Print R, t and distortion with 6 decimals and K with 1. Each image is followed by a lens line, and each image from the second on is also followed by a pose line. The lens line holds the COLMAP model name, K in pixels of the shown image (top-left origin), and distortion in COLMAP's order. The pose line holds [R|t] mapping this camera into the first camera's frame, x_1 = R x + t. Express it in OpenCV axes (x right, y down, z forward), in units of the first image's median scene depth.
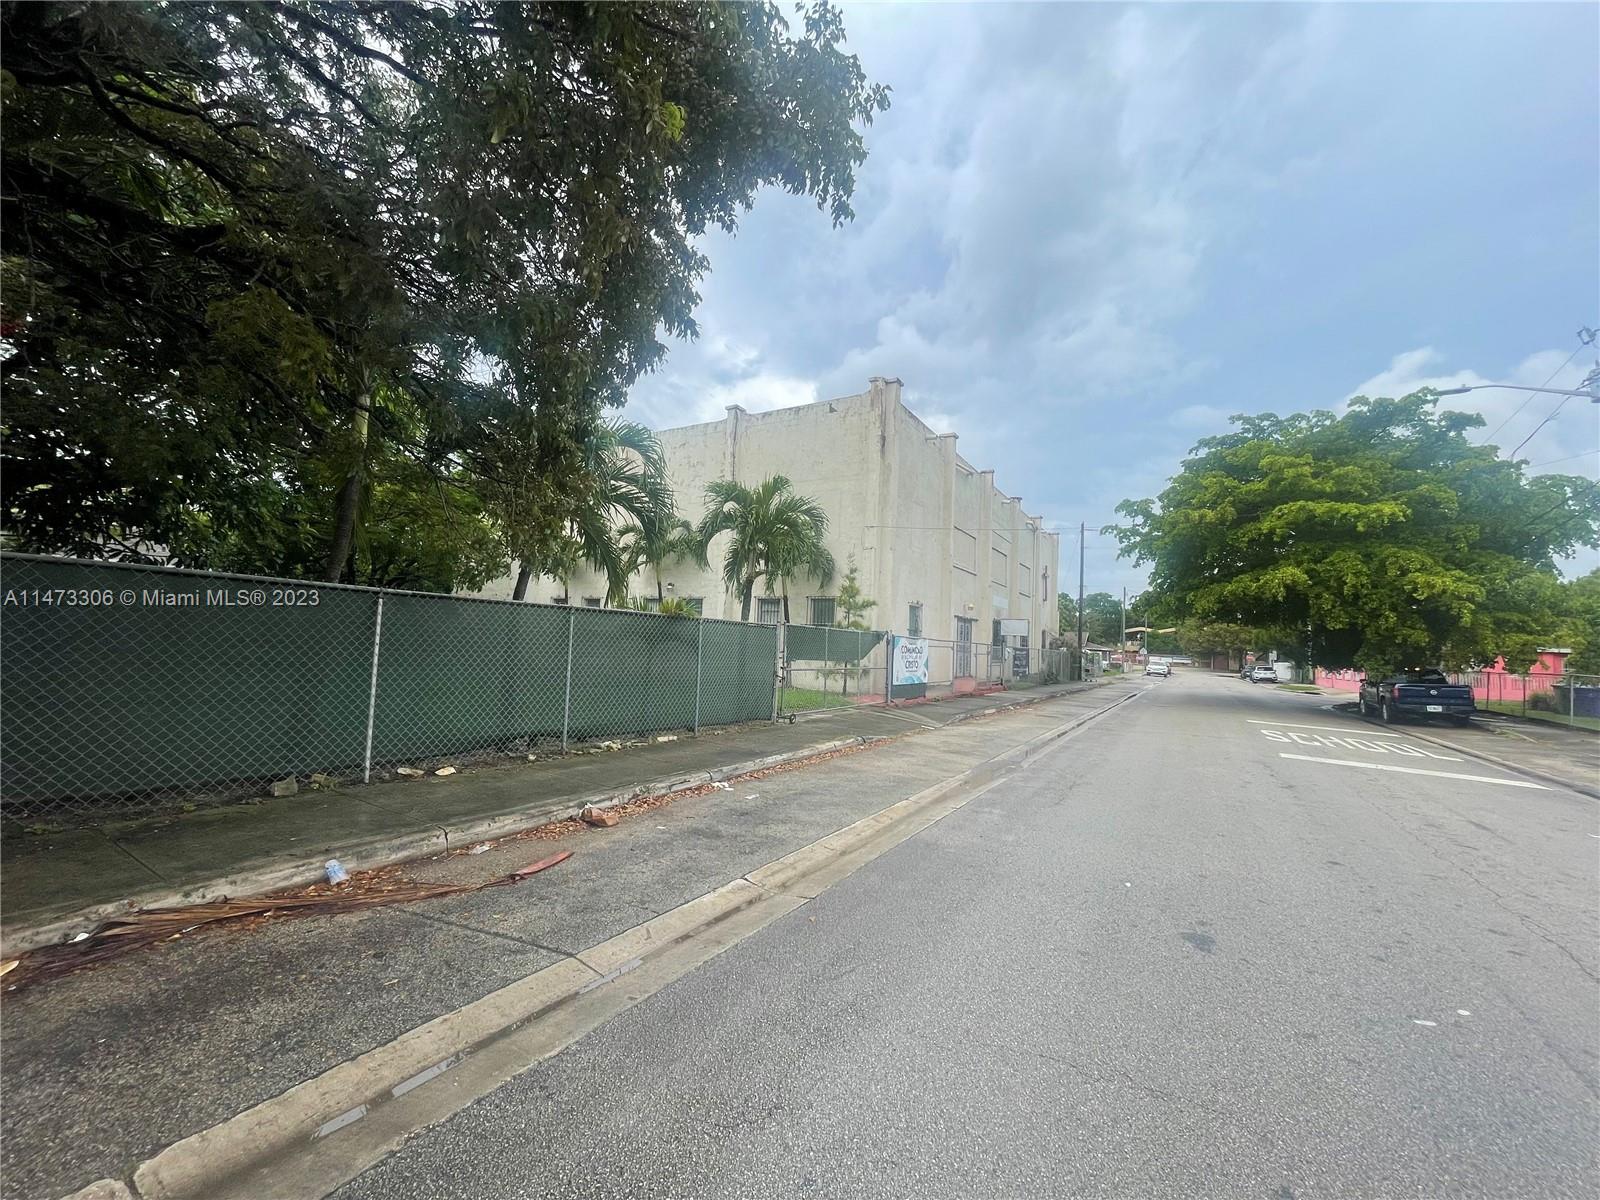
lens RADIAL K [[639.9, 0, 794.5], [0, 639.9, 600.2], [0, 0, 1]] dist [-0.007401, -0.000050]
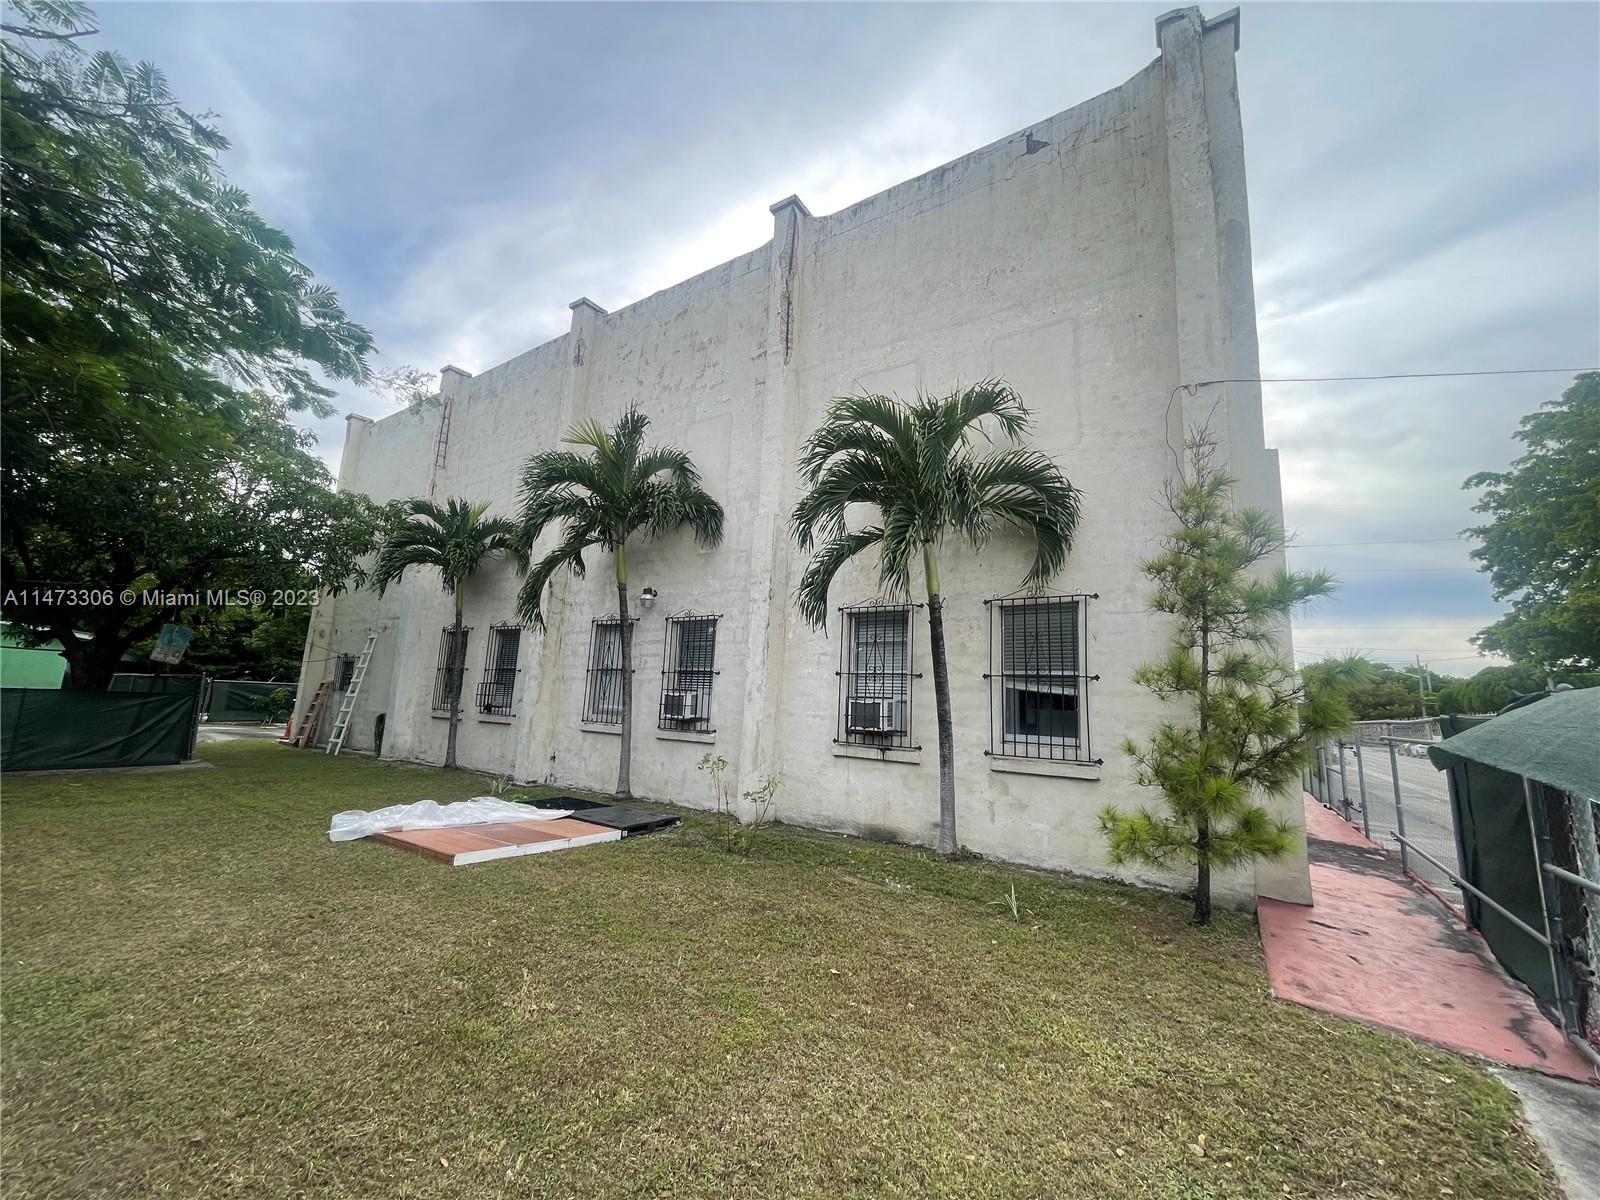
lens RADIAL K [[639.9, 0, 807.0], [0, 639.9, 599.7], [0, 0, 1]] dist [-0.007401, -0.000050]
pose [[0.999792, -0.001670, -0.020319, -0.080625], [-0.000307, 0.995292, -0.096925, 0.031432], [0.020385, 0.096911, 0.995084, 0.633413]]
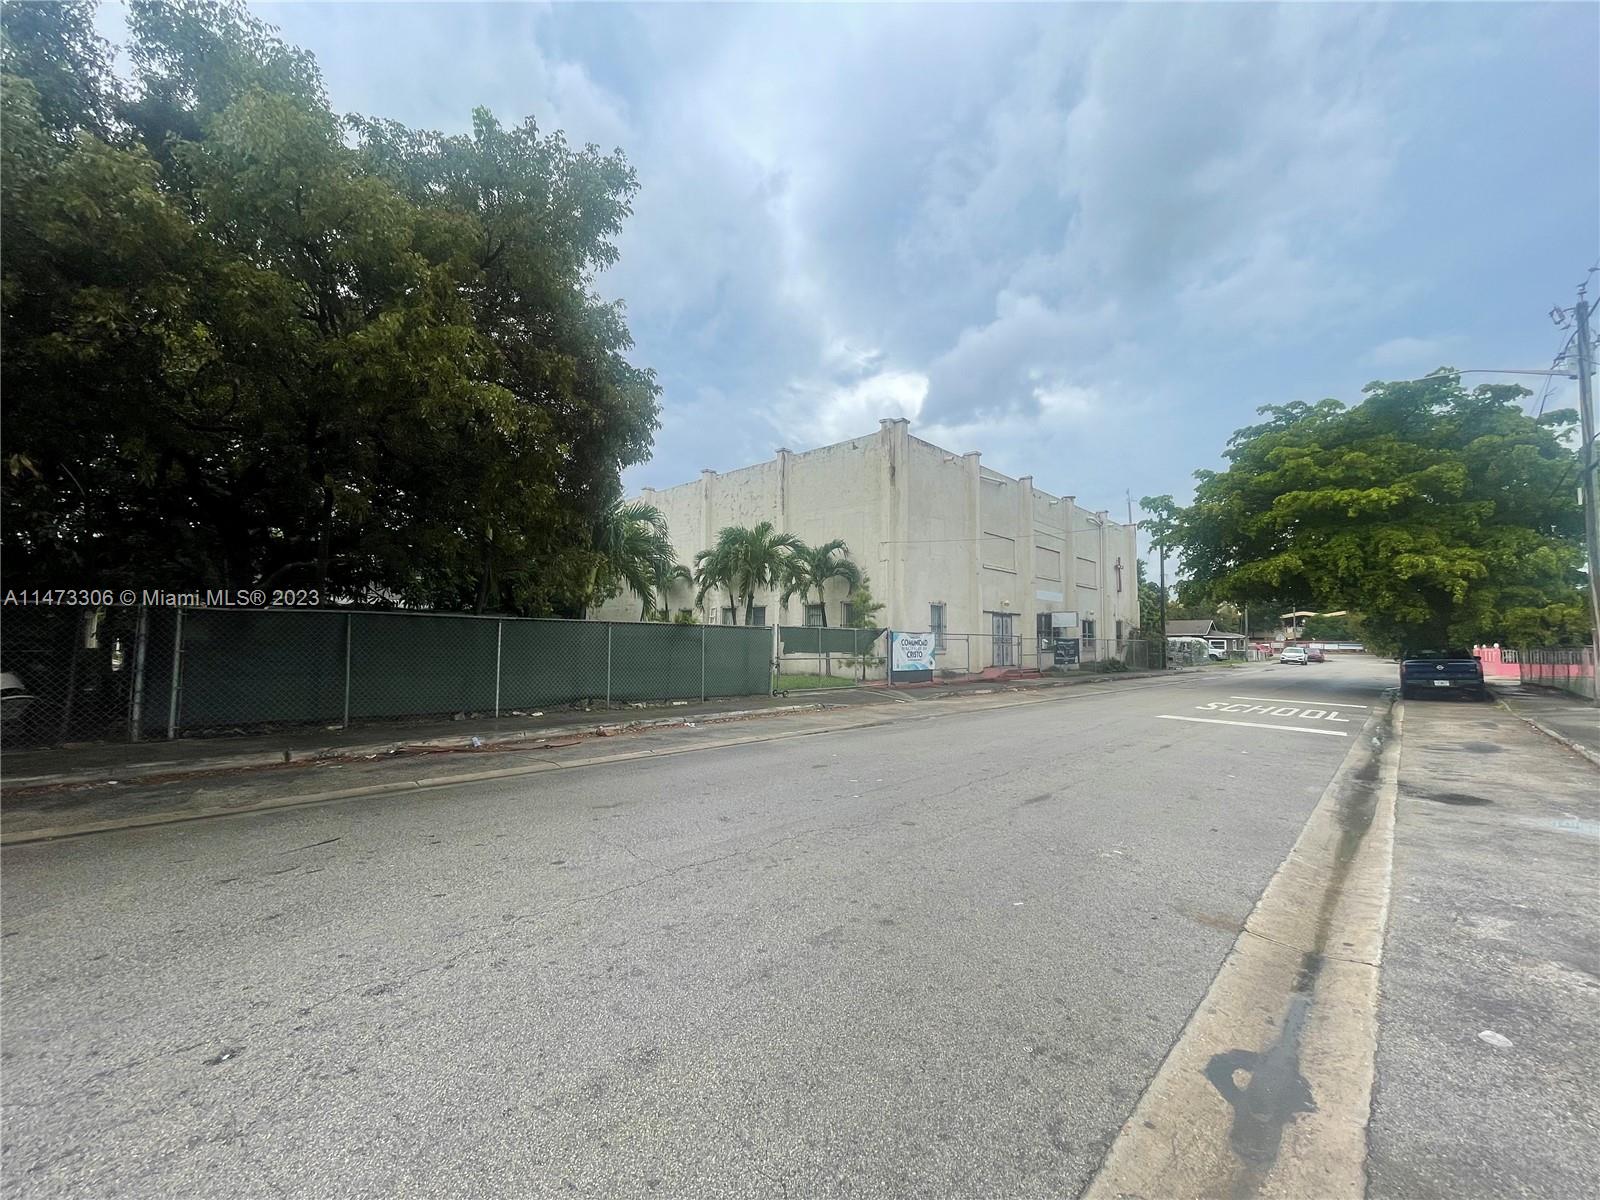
lens RADIAL K [[639.9, 0, 795.2], [0, 639.9, 597.7], [0, 0, 1]] dist [-0.007401, -0.000050]
pose [[0.977867, -0.046418, -0.204014, 0.186383], [0.045455, 0.998922, -0.009406, -0.005968], [0.204231, -0.000076, 0.978923, -0.213277]]
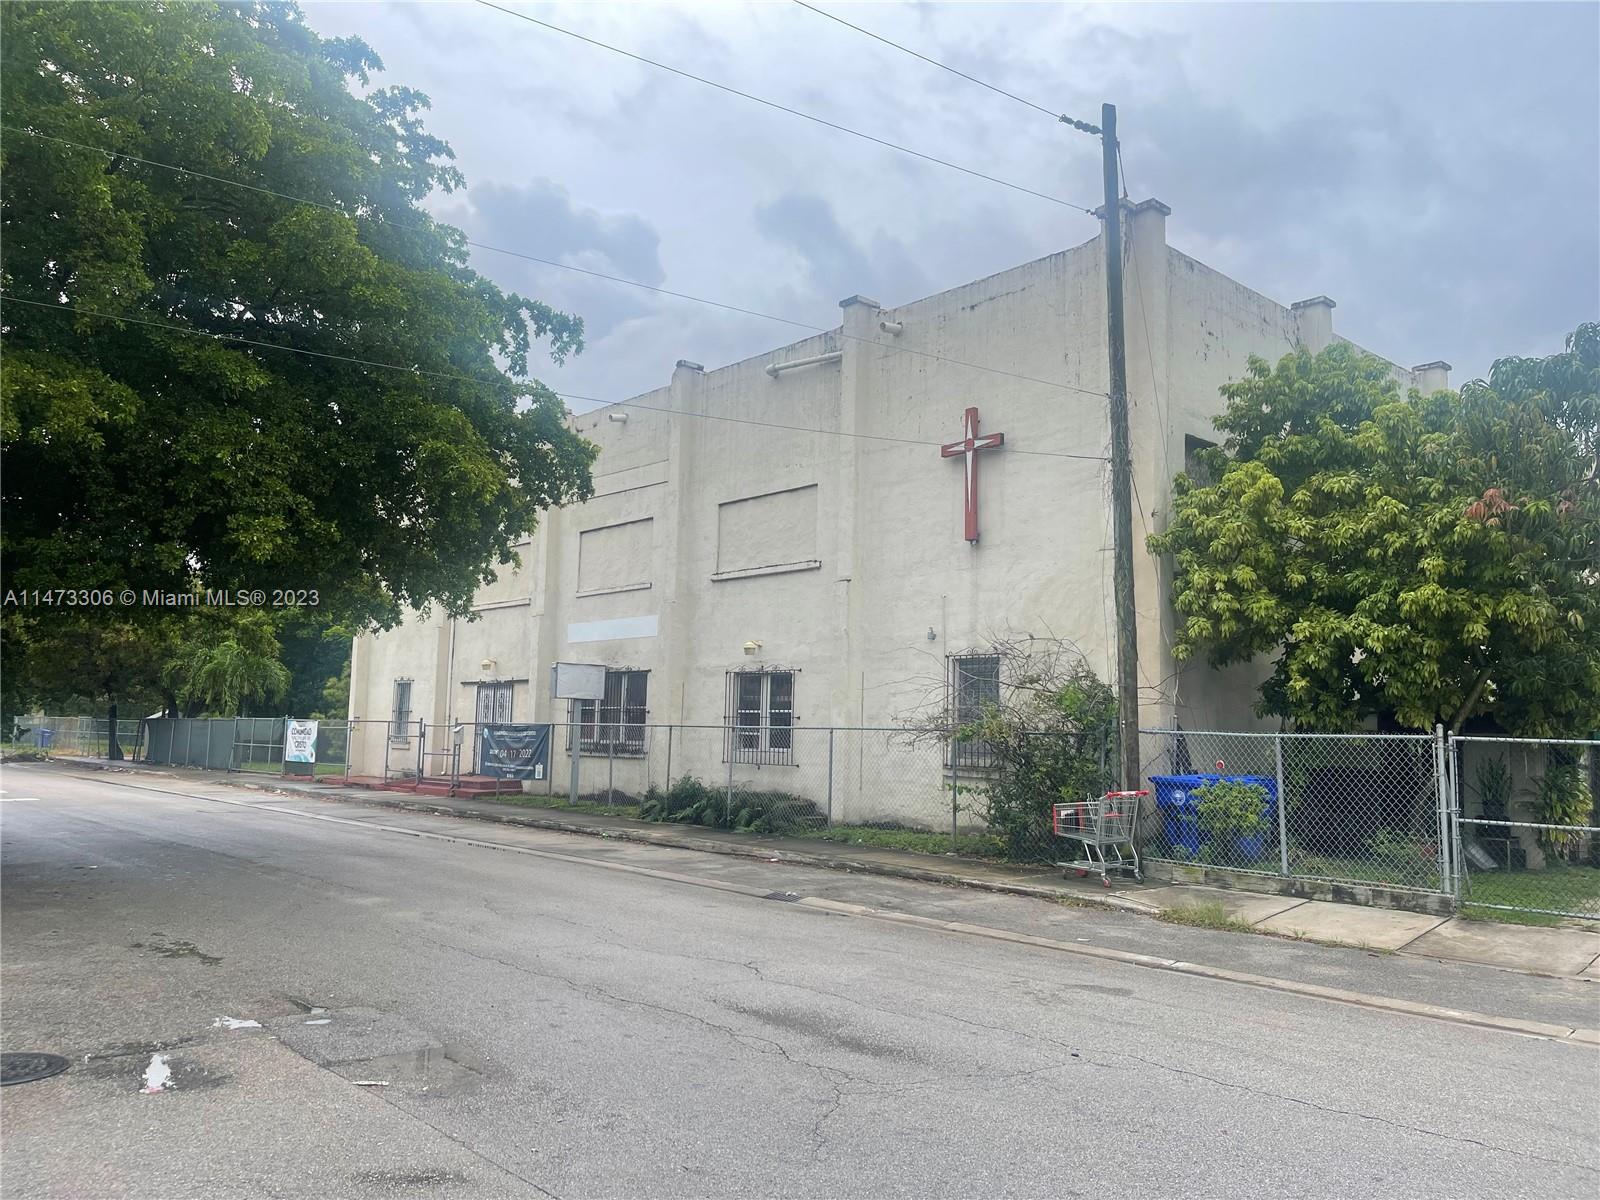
lens RADIAL K [[1211.4, 0, 791.6], [0, 1211.4, 600.2], [0, 0, 1]] dist [0.025307, -0.013012]
pose [[-0.273603, -0.157918, -0.948790, 1.756189], [0.031597, 0.984422, -0.172960, 0.216591], [0.961324, -0.077301, -0.264351, 2.104229]]
